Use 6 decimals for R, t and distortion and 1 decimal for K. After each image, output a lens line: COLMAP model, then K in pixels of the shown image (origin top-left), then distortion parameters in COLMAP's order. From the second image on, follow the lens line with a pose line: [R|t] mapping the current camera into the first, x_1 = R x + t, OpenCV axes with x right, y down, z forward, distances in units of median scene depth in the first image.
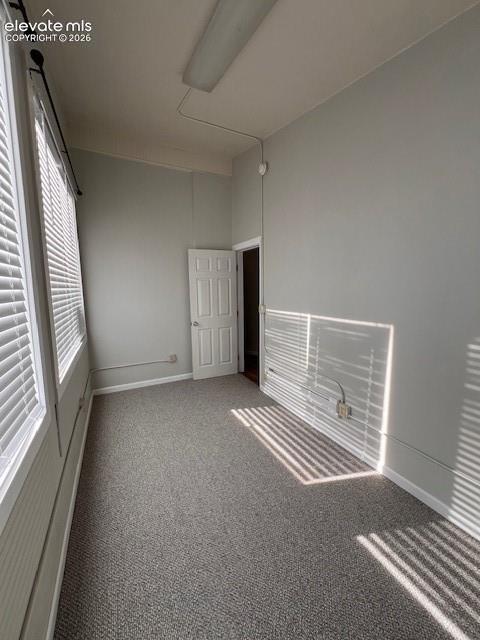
lens RADIAL K [[256.7, 0, 243.1], [0, 256.7, 317.9], [0, 0, 1]] dist [0.000827, 0.000965]
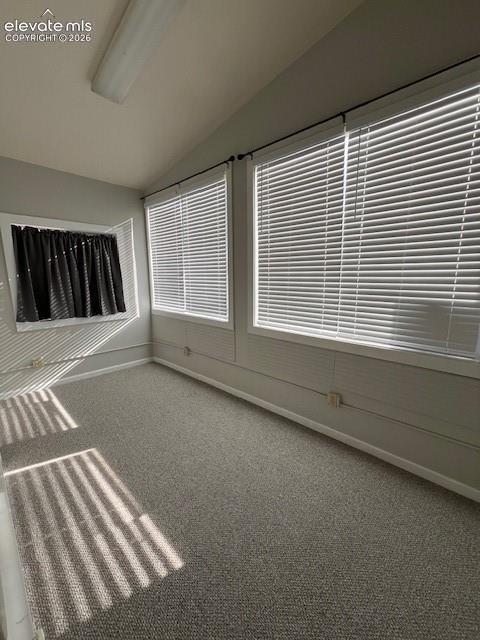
lens RADIAL K [[256.7, 0, 242.0], [0, 256.7, 320.8], [0, 0, 1]] dist [0.000827, 0.000965]
pose [[-0.941337, 0.073234, -0.329426, -0.034275], [-0.026669, 0.956974, 0.288947, -0.183173], [0.336413, 0.280782, -0.898881, 1.609211]]
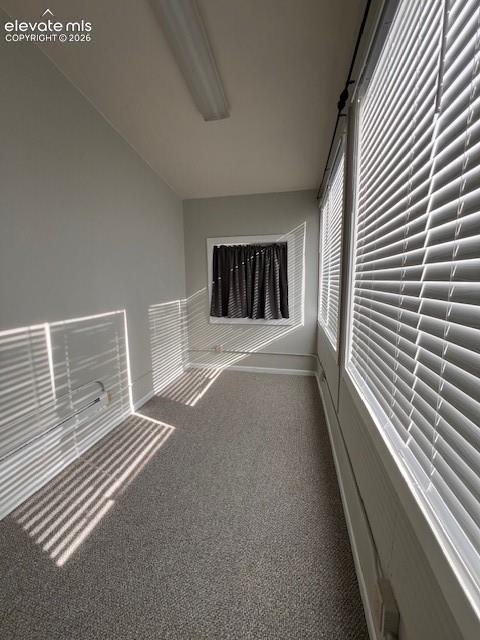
lens RADIAL K [[256.7, 0, 239.8], [0, 256.7, 319.3], [0, 0, 1]] dist [0.000827, 0.000965]
pose [[-0.770380, -0.076297, 0.633004, -0.653422], [0.096801, 0.967309, 0.234400, -0.150275], [-0.630194, 0.241852, -0.737810, 1.274576]]
